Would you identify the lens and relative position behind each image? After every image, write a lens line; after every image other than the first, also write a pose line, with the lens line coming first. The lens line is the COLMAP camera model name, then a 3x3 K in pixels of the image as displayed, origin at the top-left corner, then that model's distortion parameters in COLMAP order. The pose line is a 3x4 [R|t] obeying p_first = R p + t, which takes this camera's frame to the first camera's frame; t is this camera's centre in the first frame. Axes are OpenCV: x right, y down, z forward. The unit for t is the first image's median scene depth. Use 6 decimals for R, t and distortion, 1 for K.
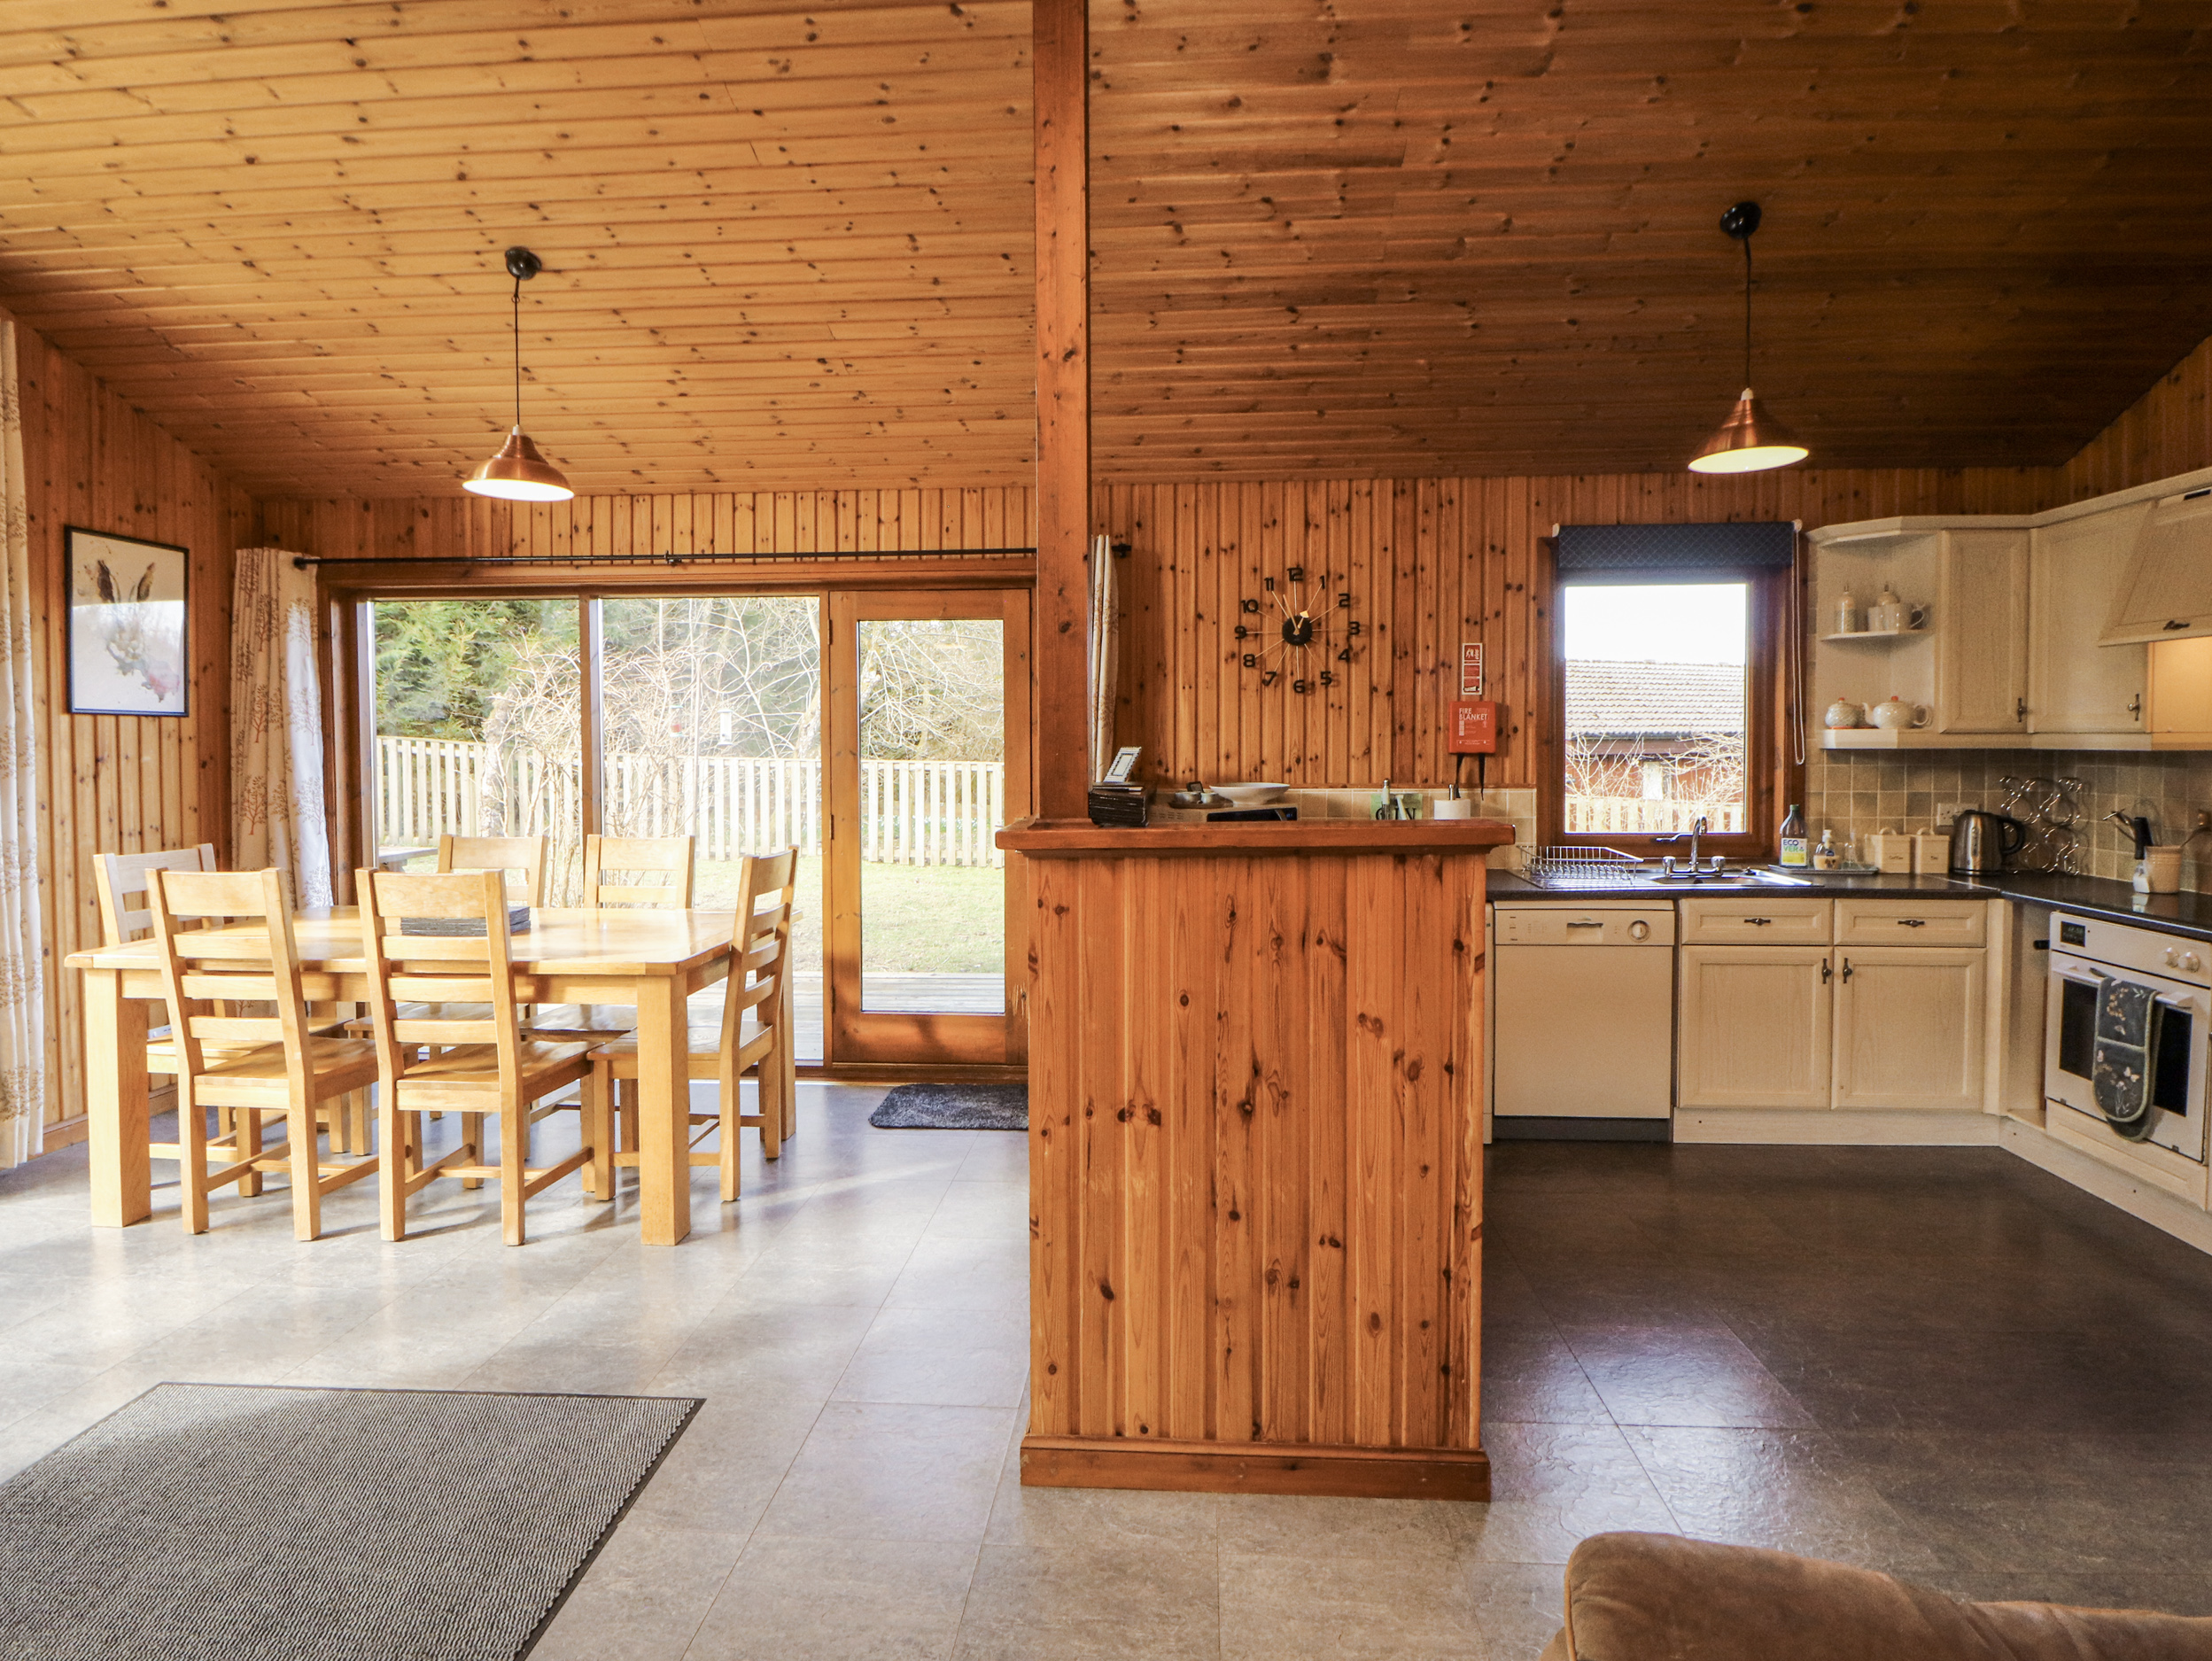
lens RADIAL K [[1133.5, 0, 1132.8], [0, 1133.5, 774.9], [0, 0, 1]] dist [-0.001040, -0.013324]
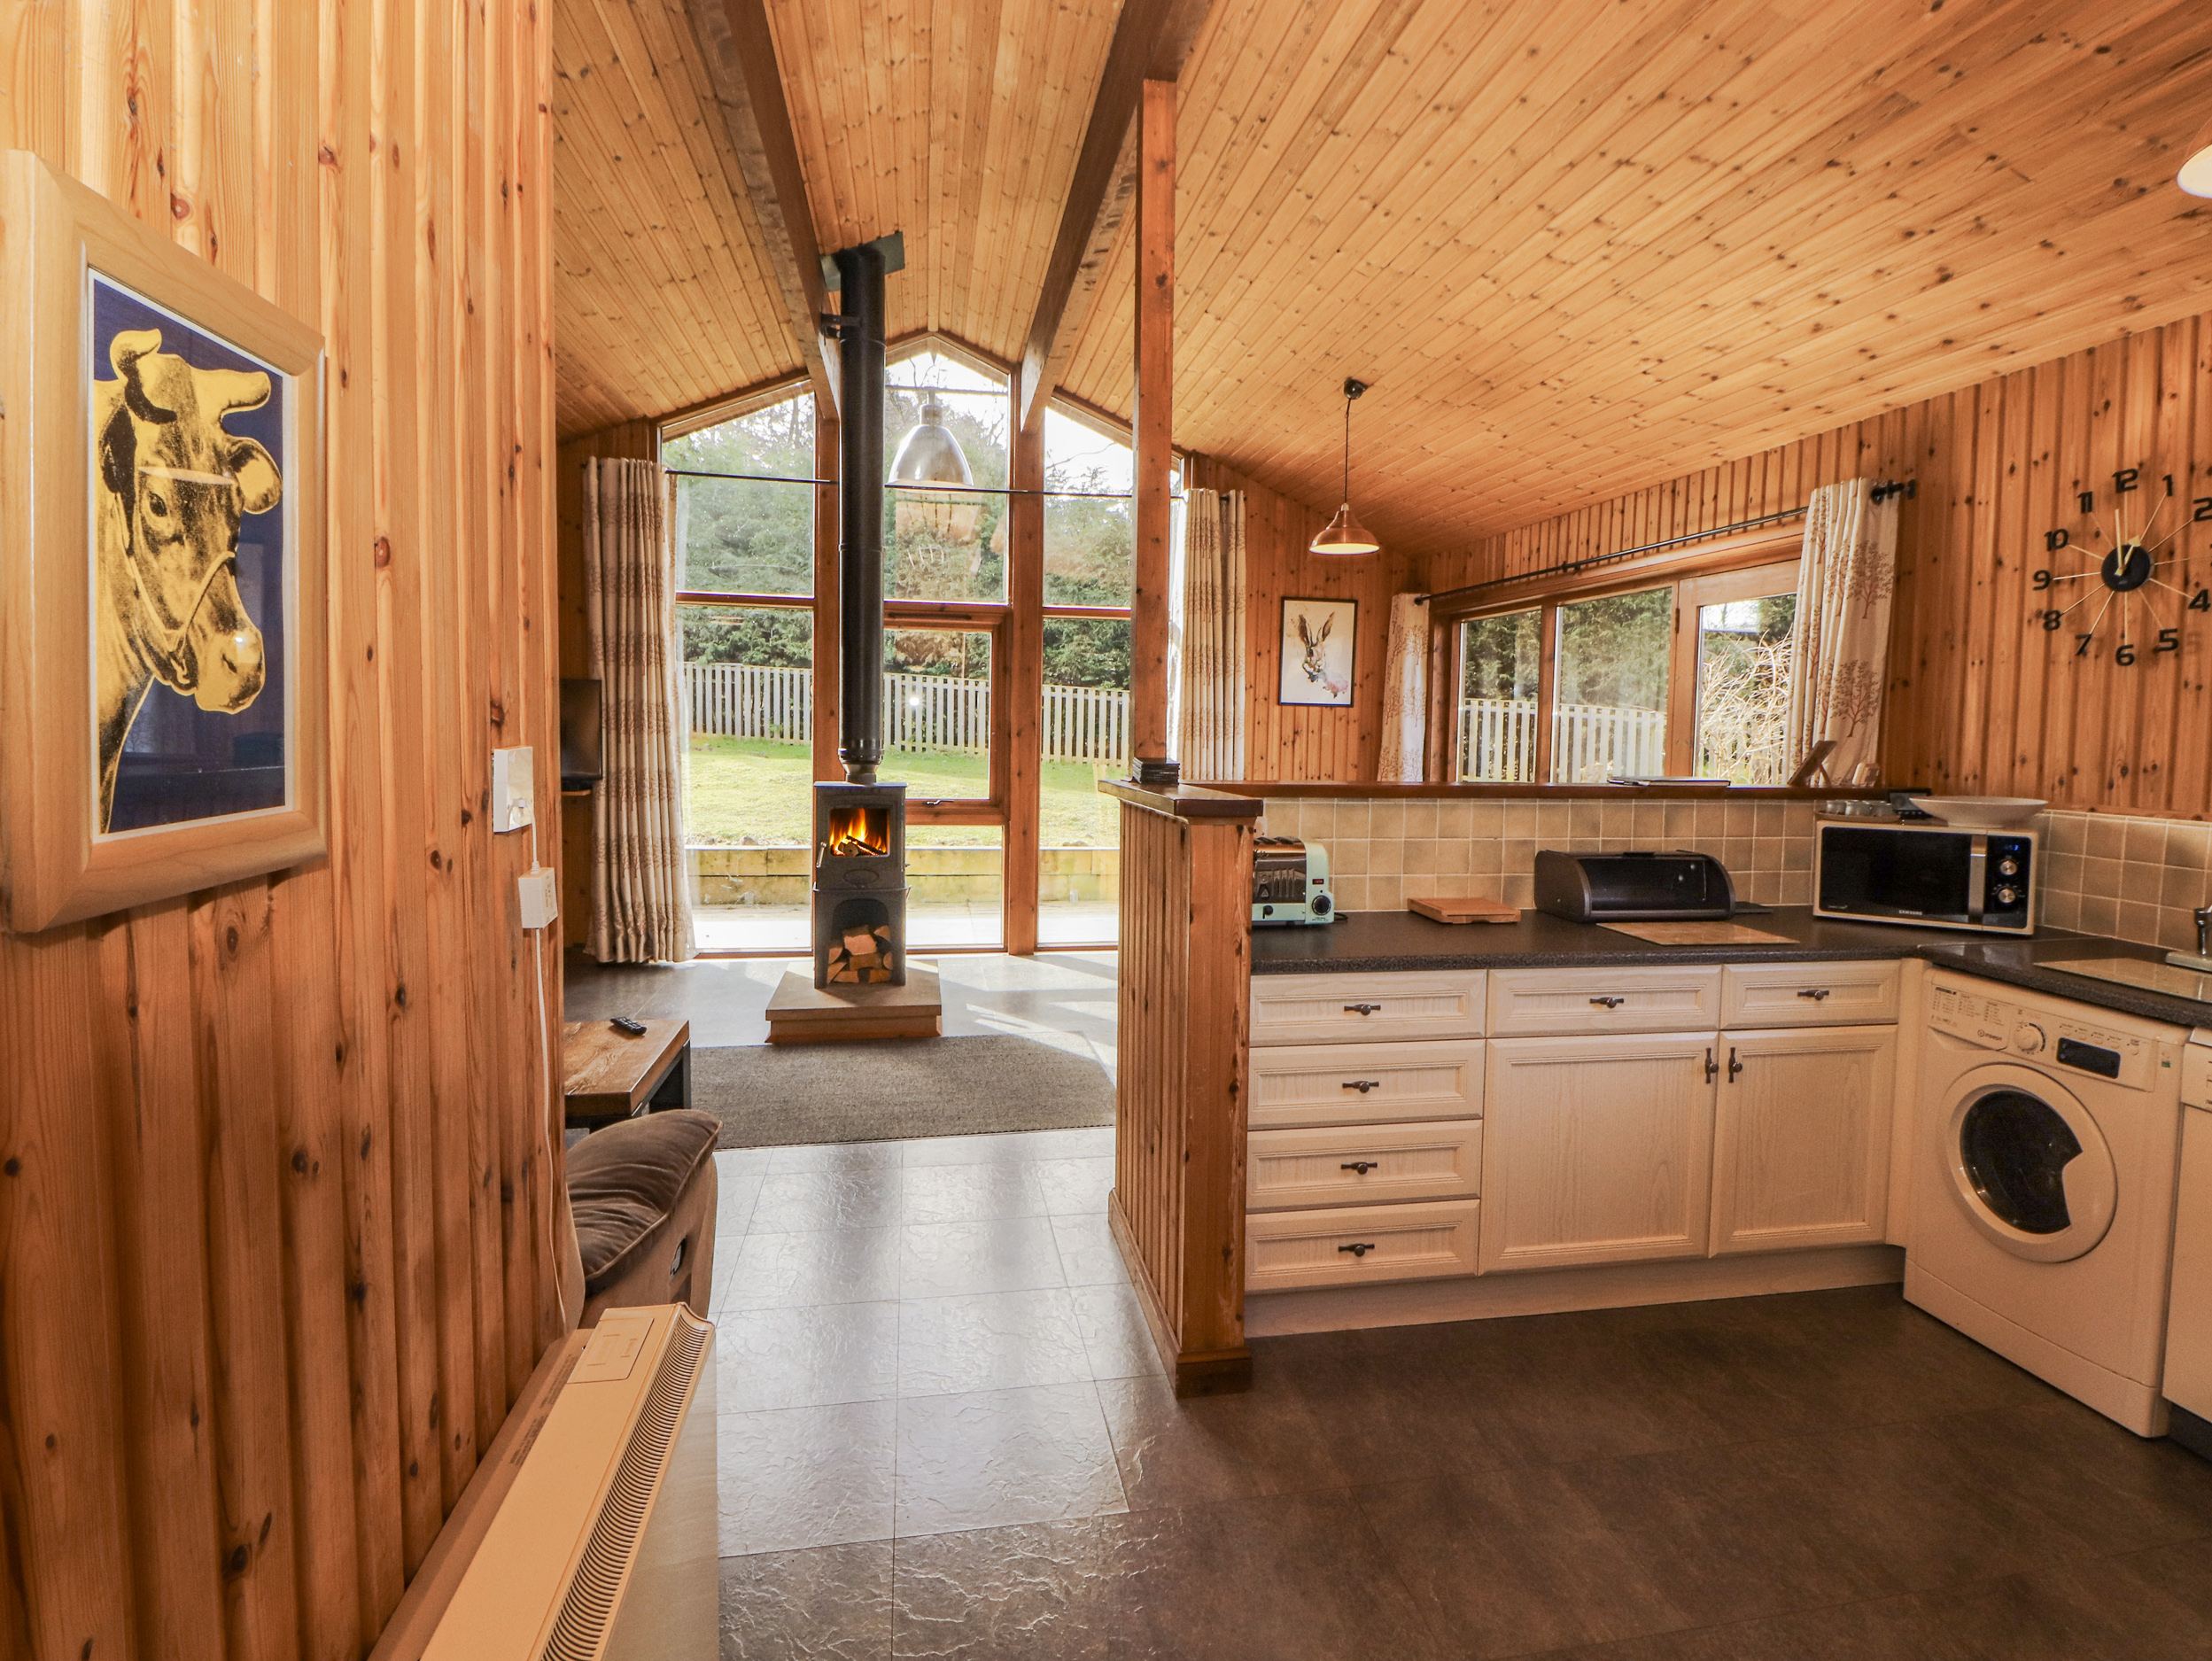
lens RADIAL K [[1147.6, 0, 1133.1], [0, 1147.6, 785.1], [0, 0, 1]] dist [0.000885, -0.015695]
pose [[0.243823, 0.061857, -0.967845, 0.697335], [-0.046307, 0.997568, 0.052091, -0.013286], [0.968714, 0.032117, 0.246094, 0.330081]]
